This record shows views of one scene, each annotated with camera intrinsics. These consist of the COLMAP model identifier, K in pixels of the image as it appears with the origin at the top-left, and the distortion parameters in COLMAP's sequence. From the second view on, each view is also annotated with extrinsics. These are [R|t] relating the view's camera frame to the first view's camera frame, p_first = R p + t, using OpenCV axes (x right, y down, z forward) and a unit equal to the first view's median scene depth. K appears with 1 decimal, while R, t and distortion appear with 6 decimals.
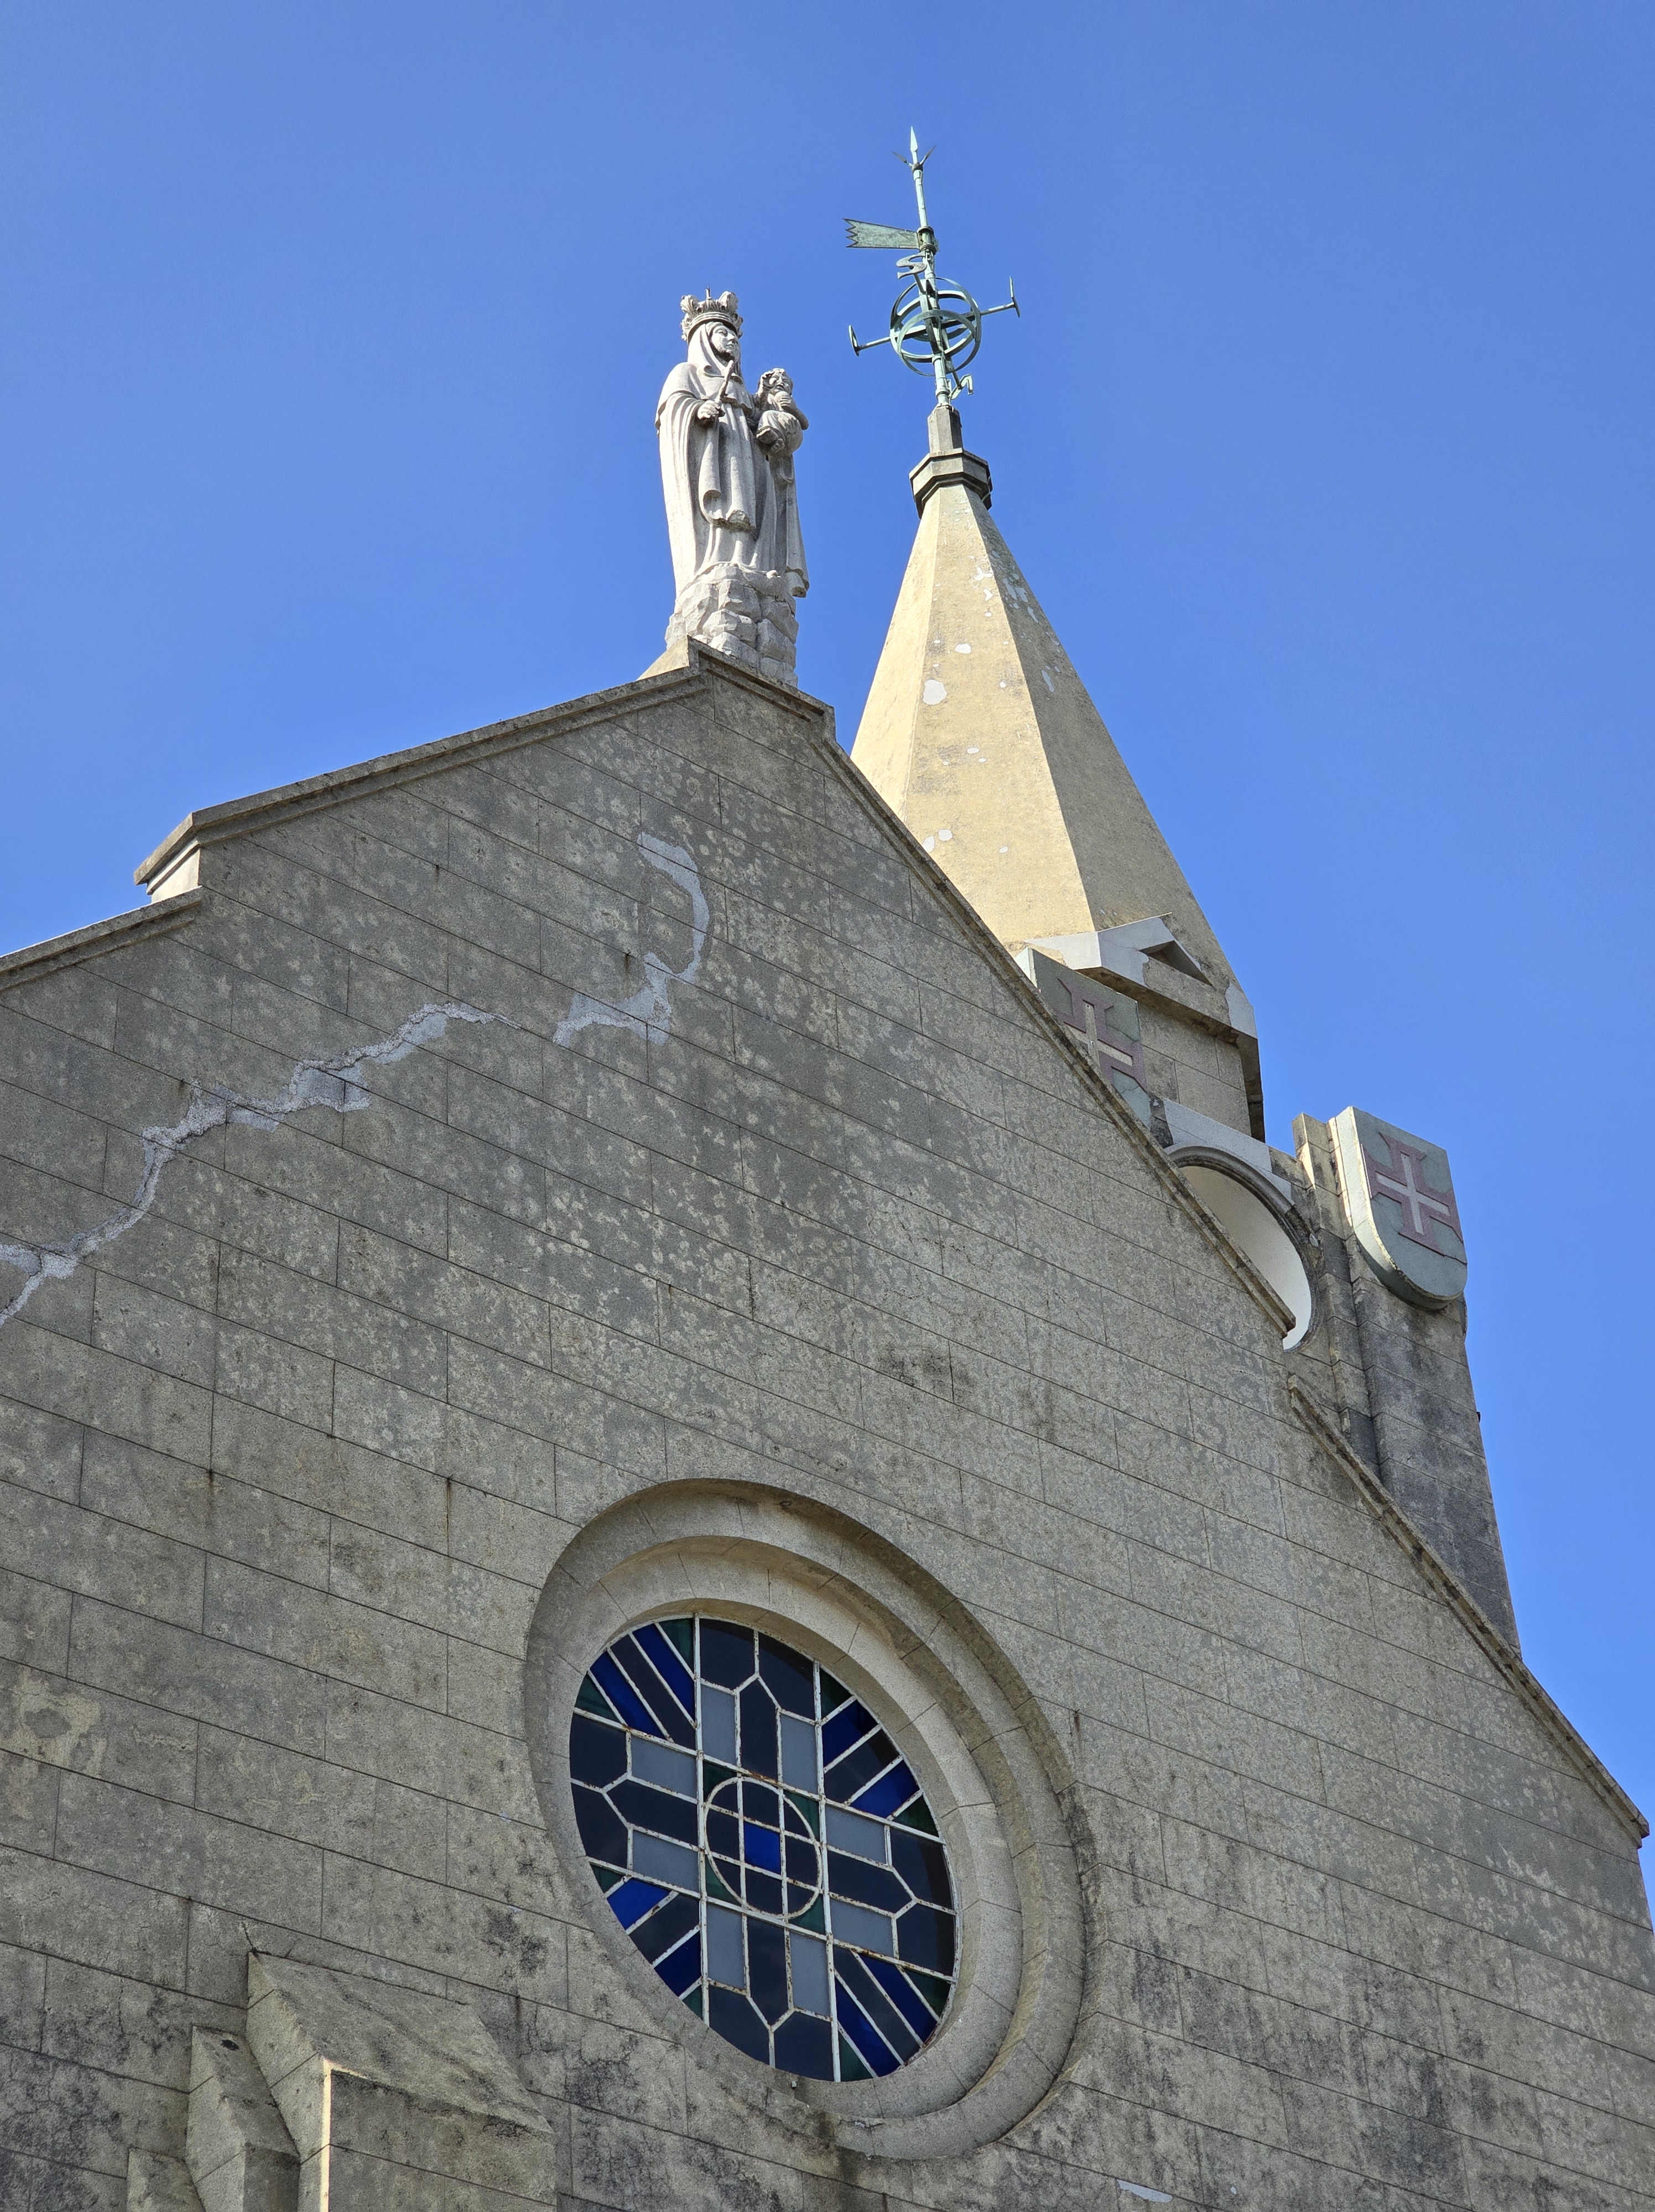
lens RADIAL K [[4218.1, 0, 827.5], [0, 4218.1, 1106.0], [0, 0, 1]] dist [0.059581, 0.231518]
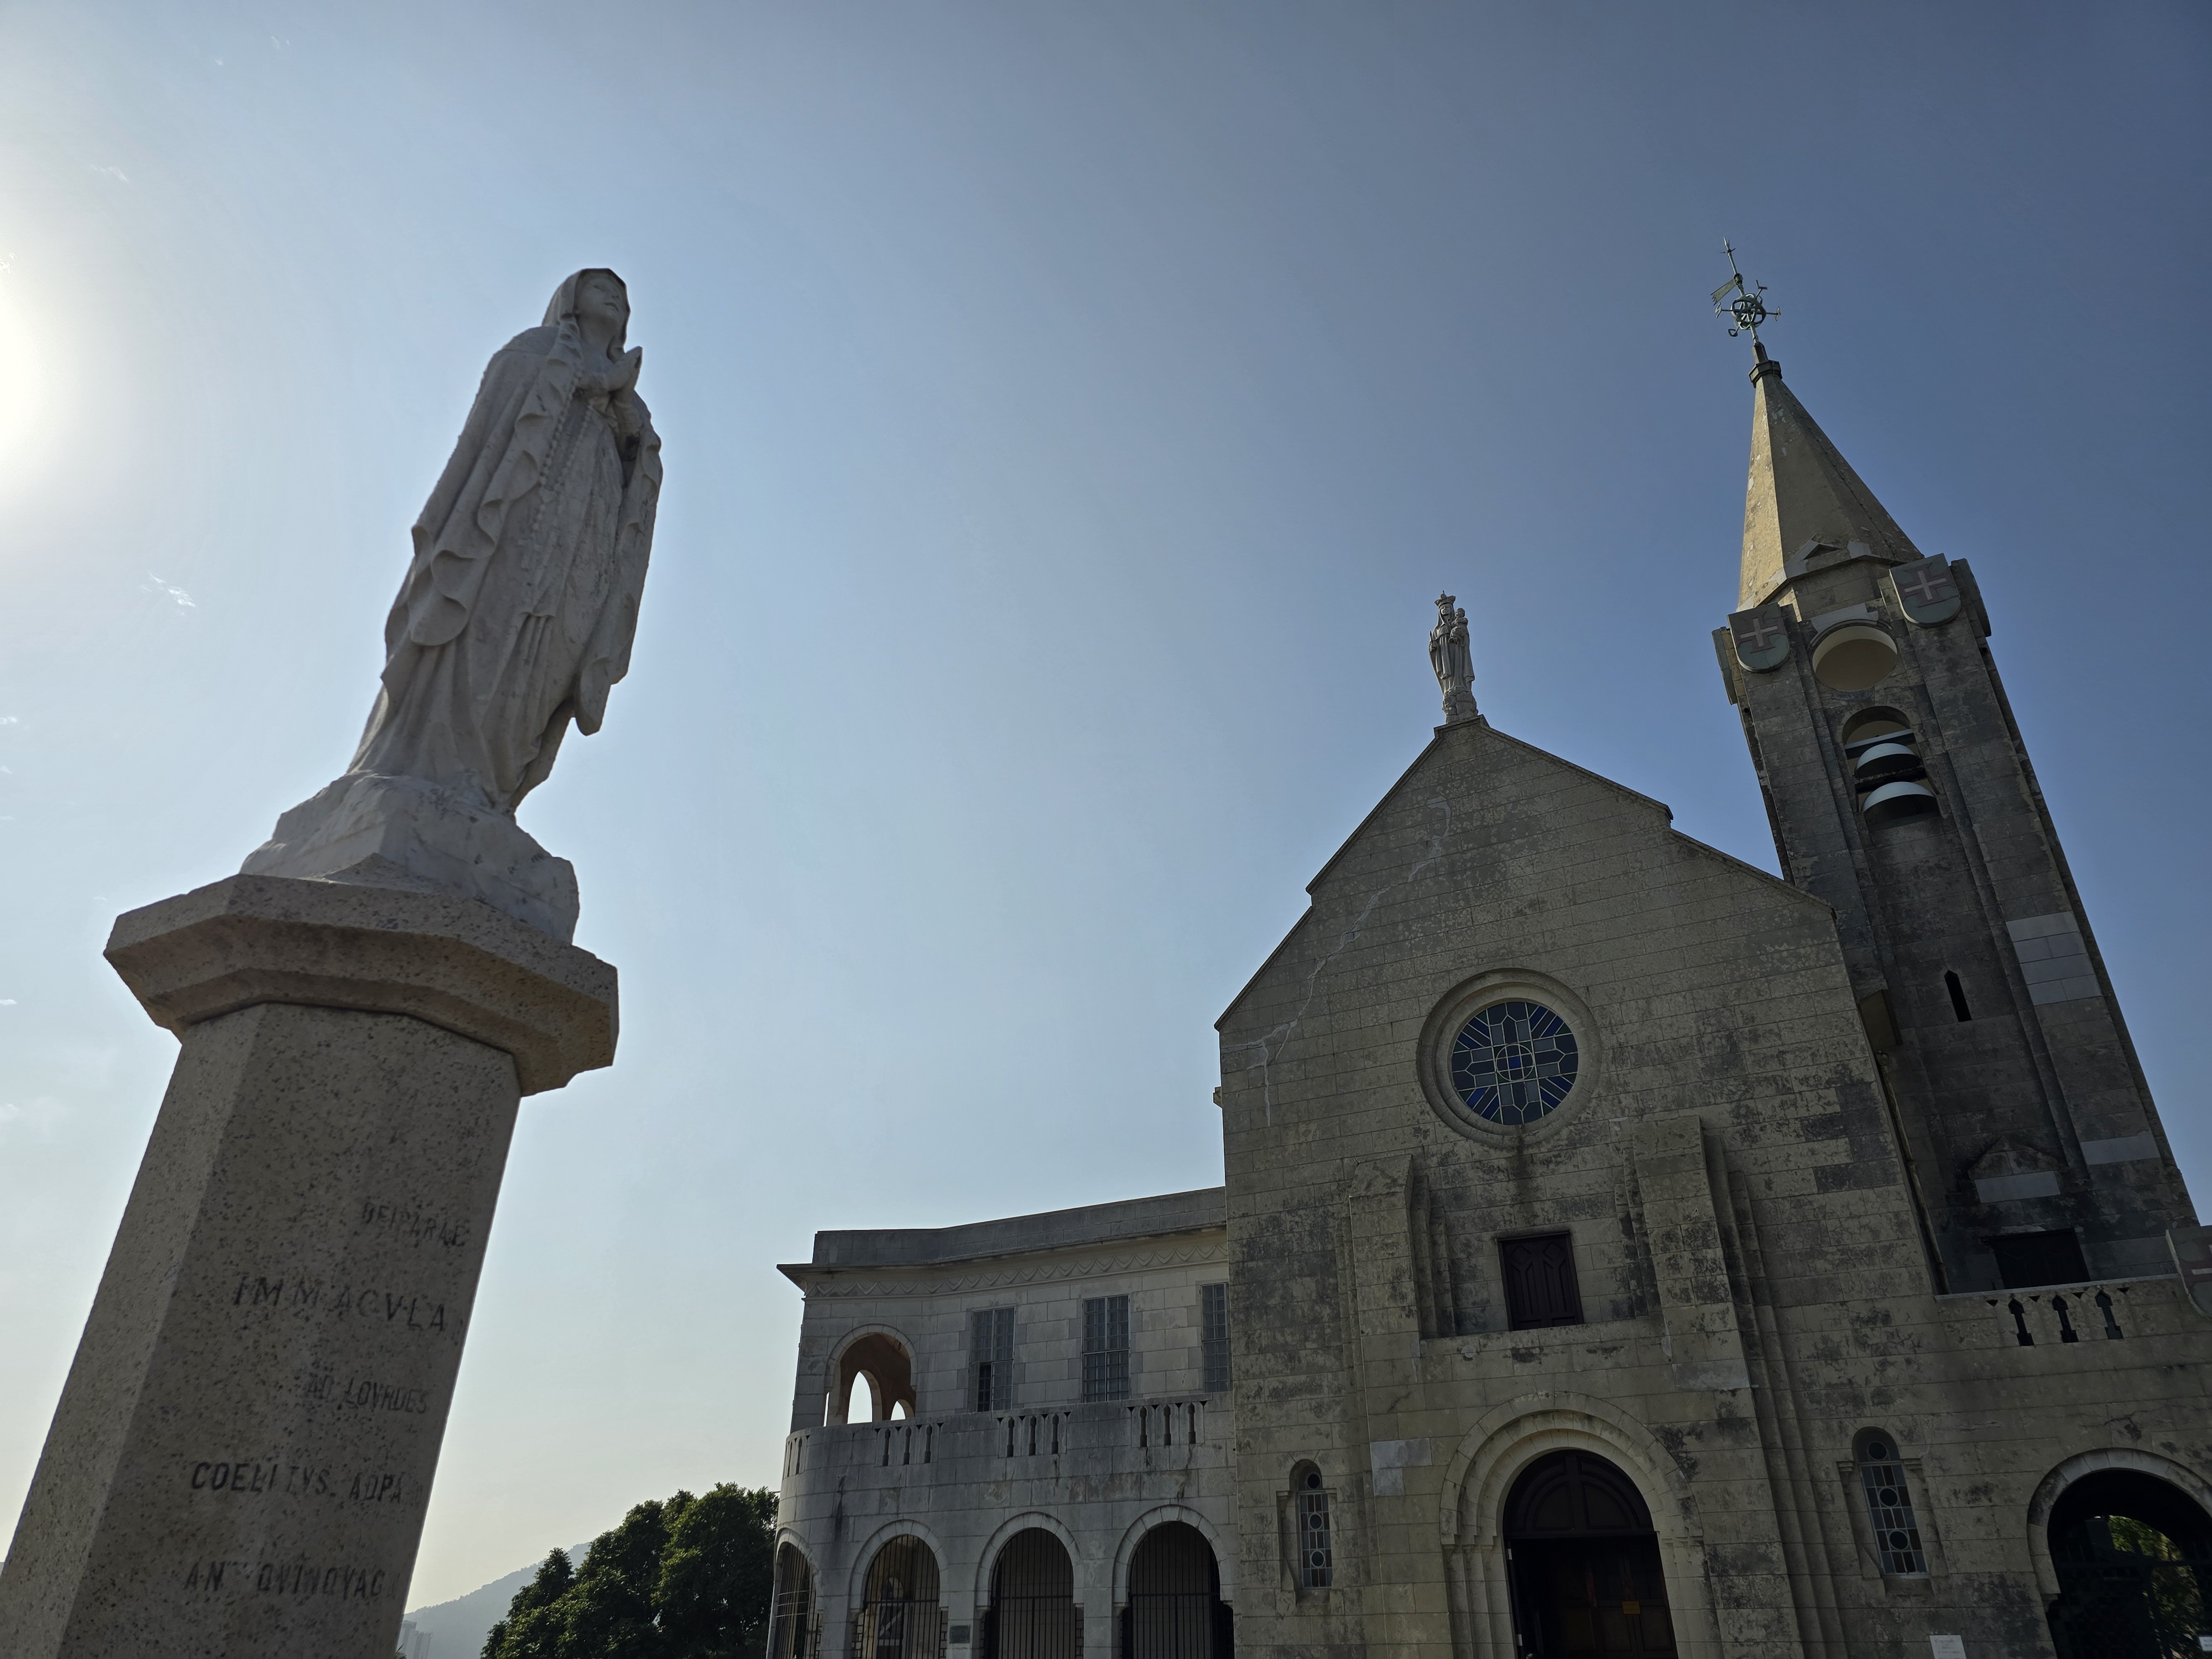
lens RADIAL K [[1500.7, 0, 1107.9], [0, 1500.7, 772.0], [0, 0, 1]] dist [0.092849, -0.065686]
pose [[0.377181, -0.429200, -0.820684, 1.100589], [0.562485, 0.810141, -0.165173, -0.025104], [0.735762, -0.399322, 0.546988, 0.047416]]
